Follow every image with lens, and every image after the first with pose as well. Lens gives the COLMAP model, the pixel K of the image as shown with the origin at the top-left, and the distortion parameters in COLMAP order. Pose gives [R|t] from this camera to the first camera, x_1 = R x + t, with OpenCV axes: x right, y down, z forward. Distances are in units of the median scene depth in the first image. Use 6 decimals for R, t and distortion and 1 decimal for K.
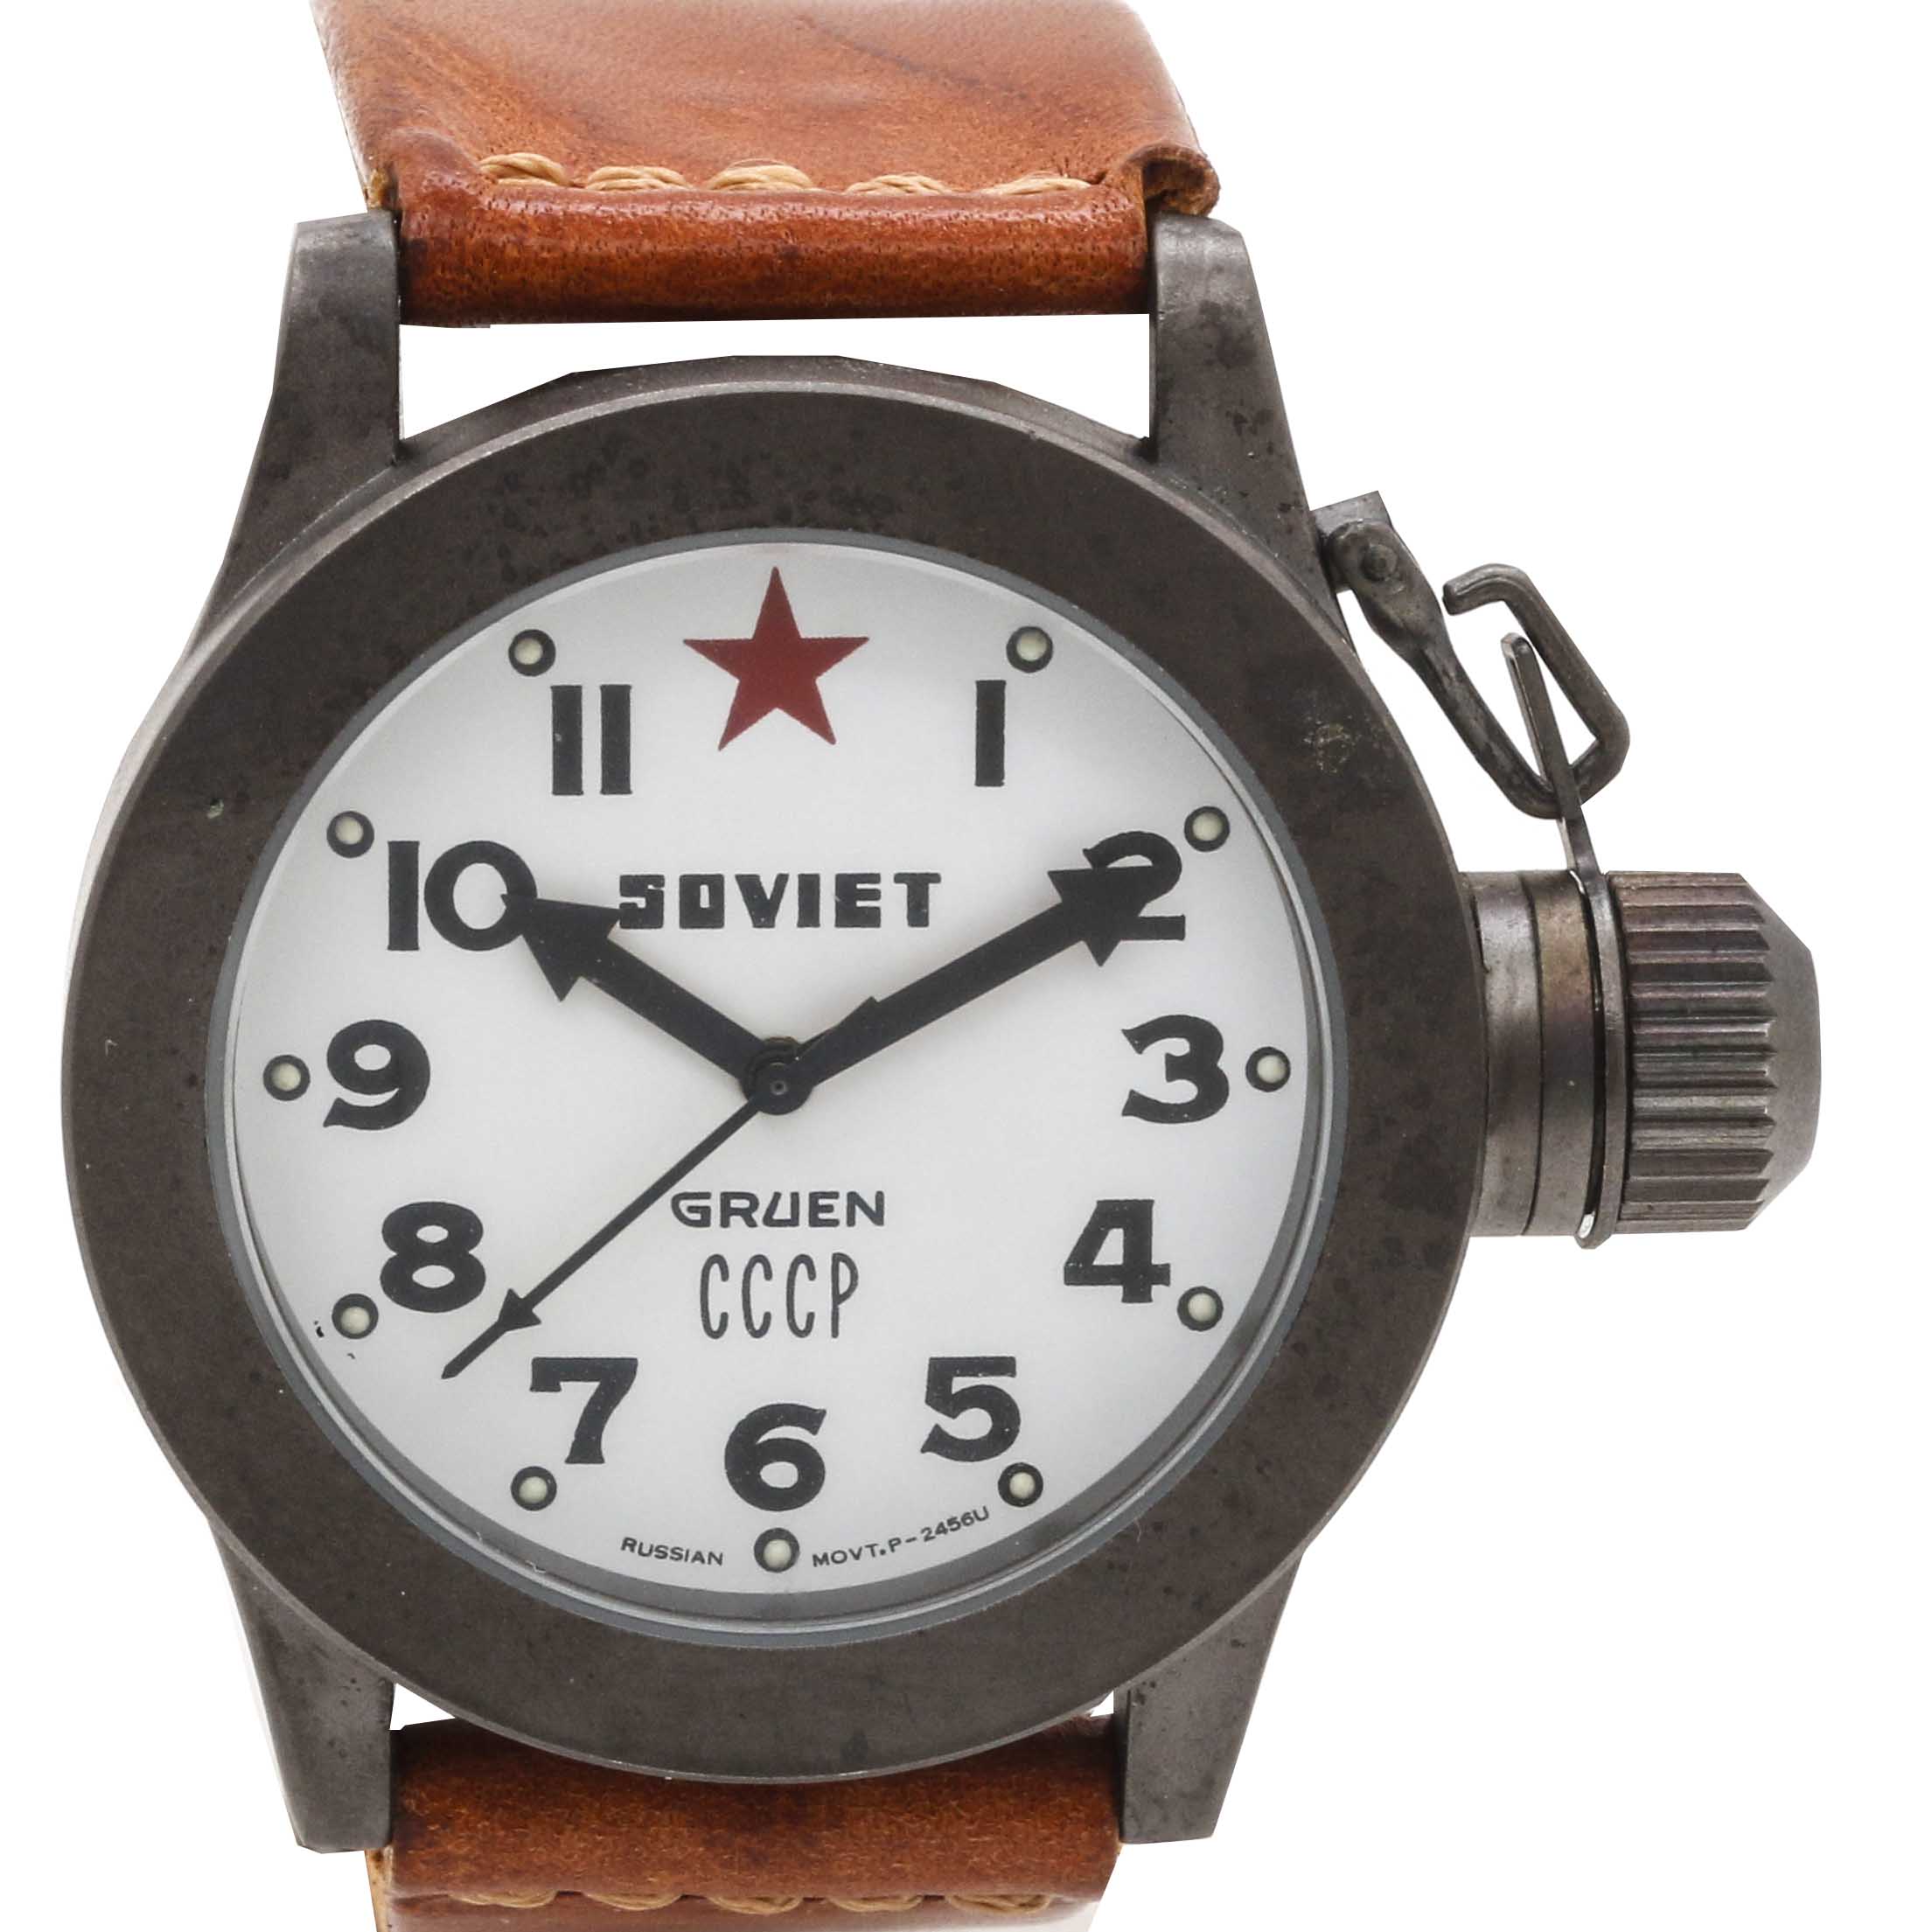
lens RADIAL K [[10887.5, 0, 966.0], [0, 10887.5, 966.0], [0, 0, 1]] dist [-0.366476, -1.055010]
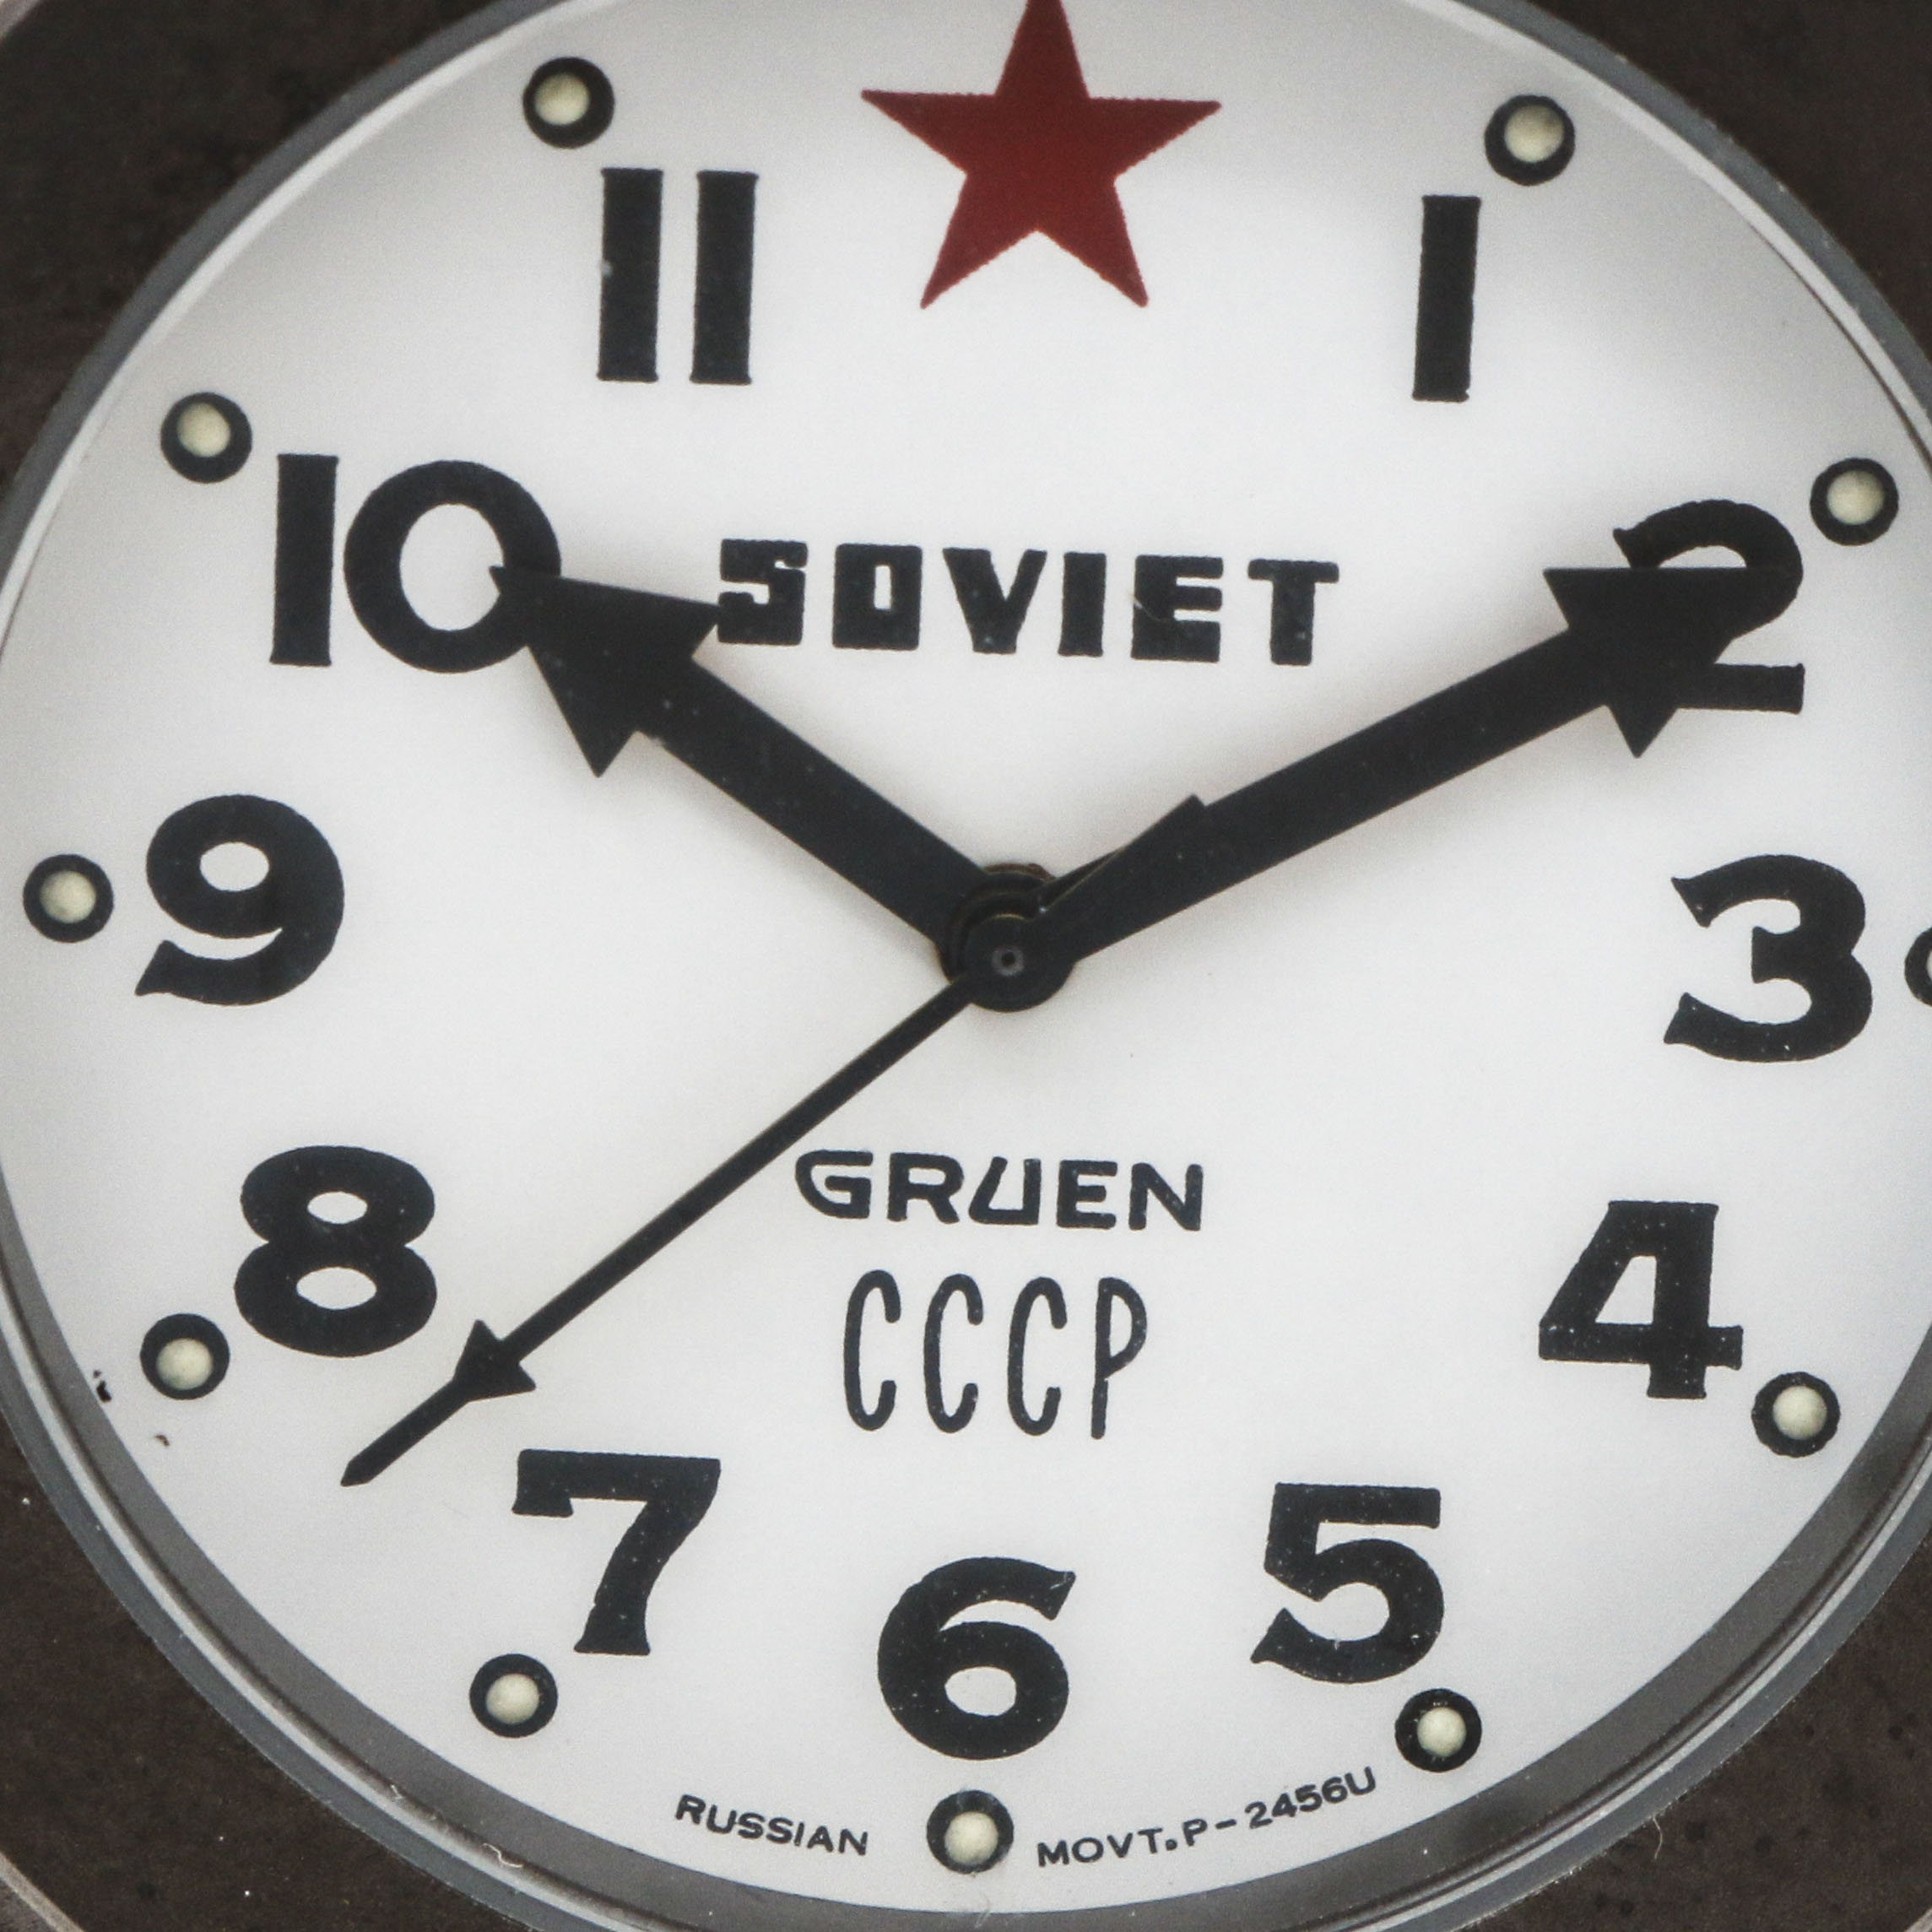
lens RADIAL K [[9975.2, 0, 966.0], [0, 9975.2, 966.0], [0, 0, 1]] dist [-0.011816, -5.435511]
pose [[0.997578, 0.047148, -0.051146, 0.005193], [-0.045401, 0.998362, 0.034809, -0.005095], [0.052703, -0.032403, 0.998084, 0.522188]]
